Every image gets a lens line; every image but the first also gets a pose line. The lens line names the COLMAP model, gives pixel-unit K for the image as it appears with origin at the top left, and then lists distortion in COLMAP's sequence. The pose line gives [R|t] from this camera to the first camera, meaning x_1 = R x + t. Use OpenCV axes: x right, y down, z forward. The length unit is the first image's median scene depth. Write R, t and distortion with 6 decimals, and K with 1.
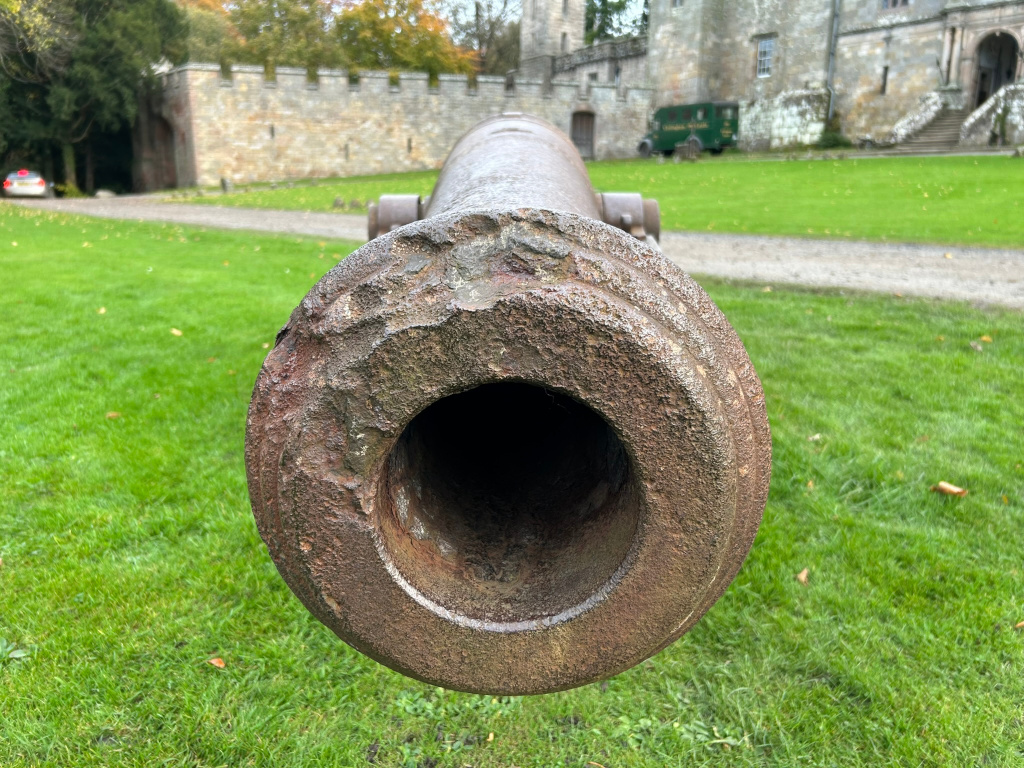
lens RADIAL K [[778.0, 0, 512.3], [0, 778.0, 384.3], [0, 0, 1]] dist [0.012762, -0.016924]
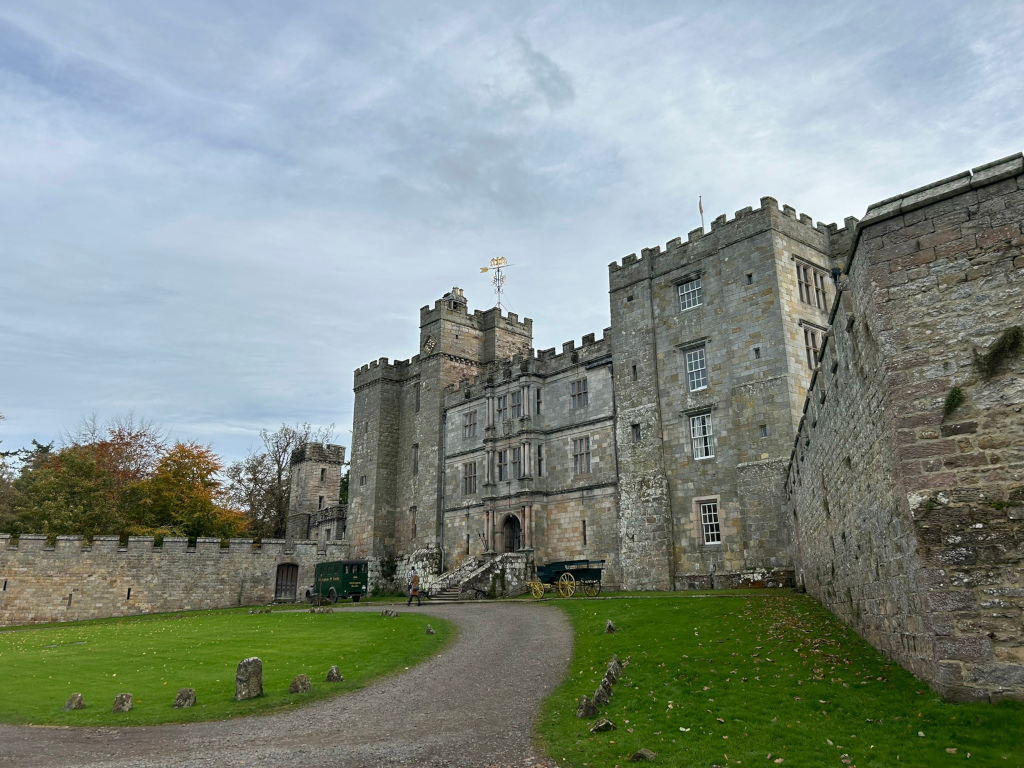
lens RADIAL K [[778.0, 0, 511.6], [0, 778.0, 382.7], [0, 0, 1]] dist [0.012762, -0.016924]
pose [[0.996676, 0.006122, 0.081242, 0.408009], [0.035788, 0.862919, -0.504073, 0.043420], [-0.073192, 0.505305, 0.859831, -0.272169]]
